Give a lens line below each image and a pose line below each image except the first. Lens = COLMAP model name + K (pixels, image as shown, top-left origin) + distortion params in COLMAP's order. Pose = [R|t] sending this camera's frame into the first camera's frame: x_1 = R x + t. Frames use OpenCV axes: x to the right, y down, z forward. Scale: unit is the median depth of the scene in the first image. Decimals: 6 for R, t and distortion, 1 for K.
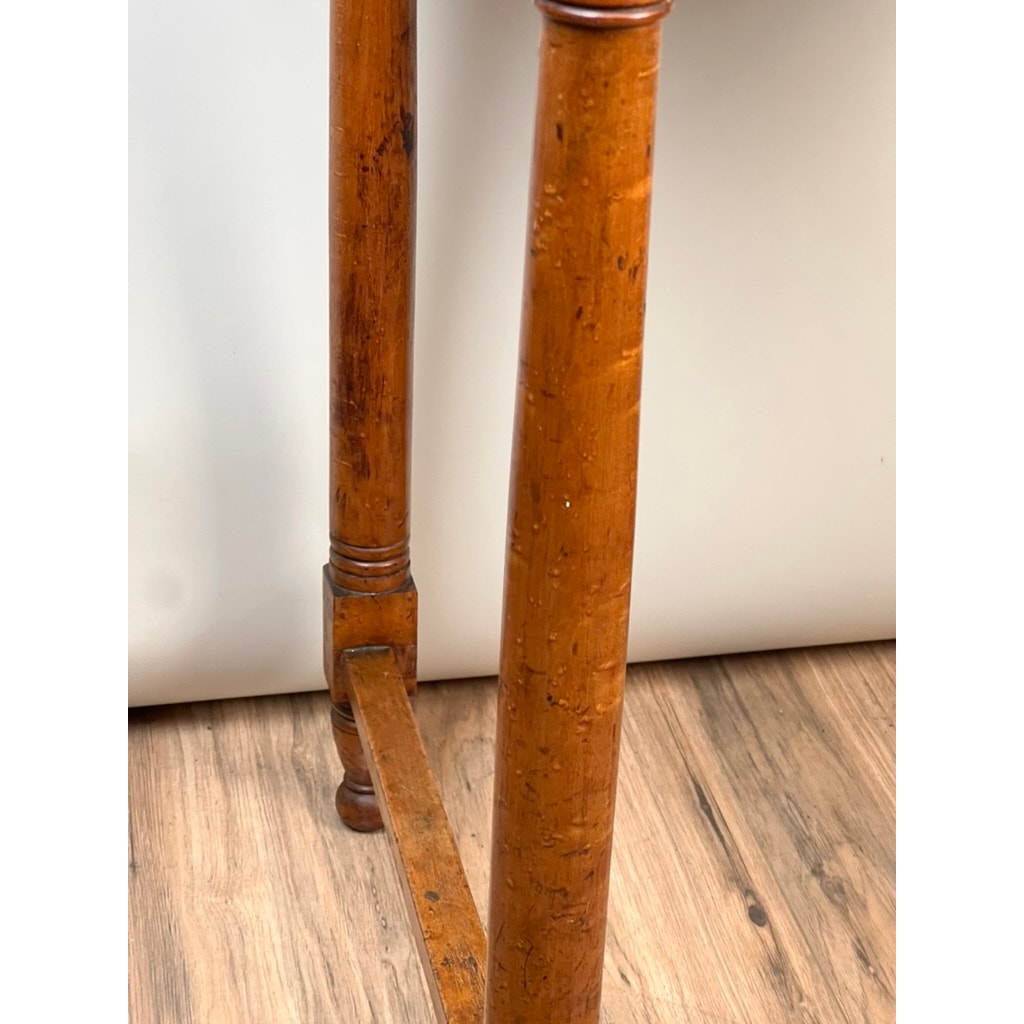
lens RADIAL K [[2311.1, 0, 525.9], [0, 2311.1, 509.2], [0, 0, 1]] dist [-0.113738, 4.252839]
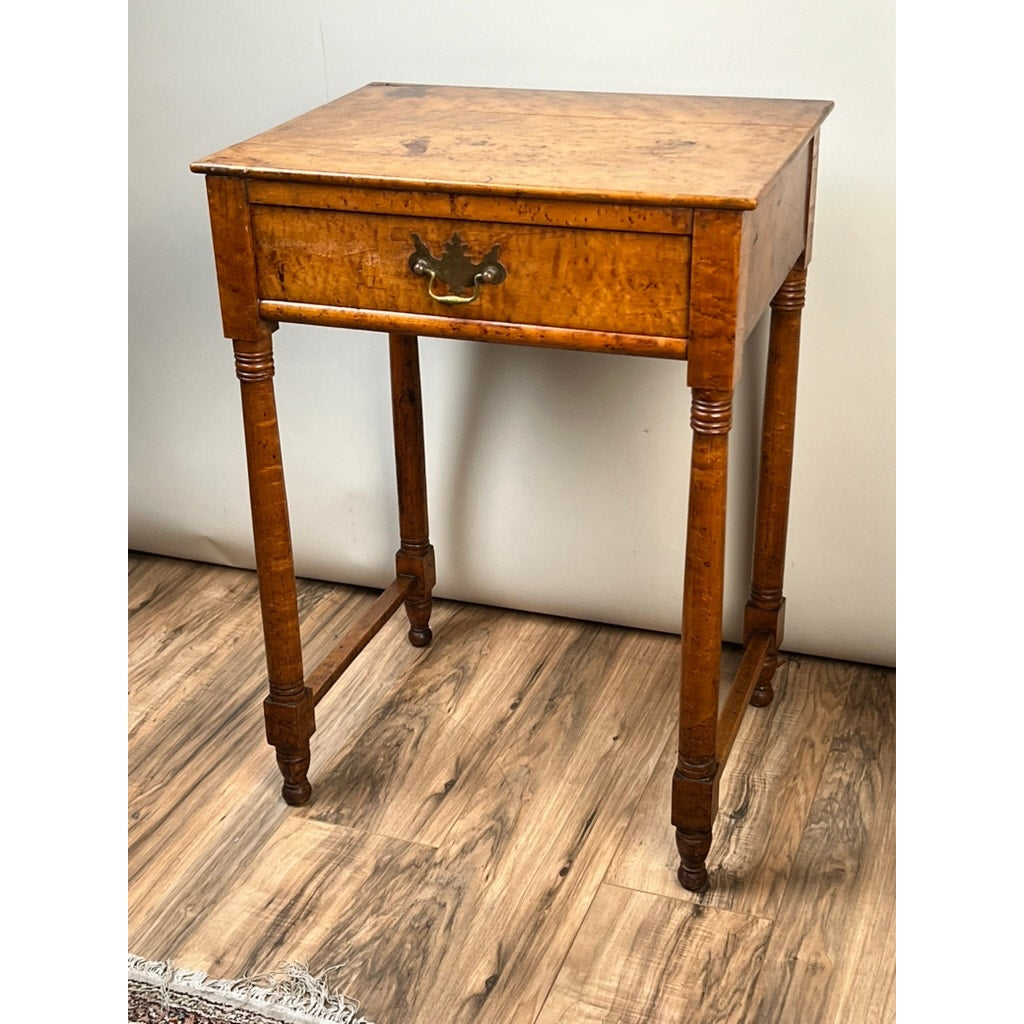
lens RADIAL K [[1527.3, 0, 512.6], [0, 1527.3, 529.1], [0, 0, 1]] dist [0.213914, -0.798504]
pose [[0.847500, 0.187669, -0.496512, 0.911657], [-0.201698, 0.979108, 0.025799, -0.064989], [0.490981, 0.078281, 0.867646, -0.517699]]
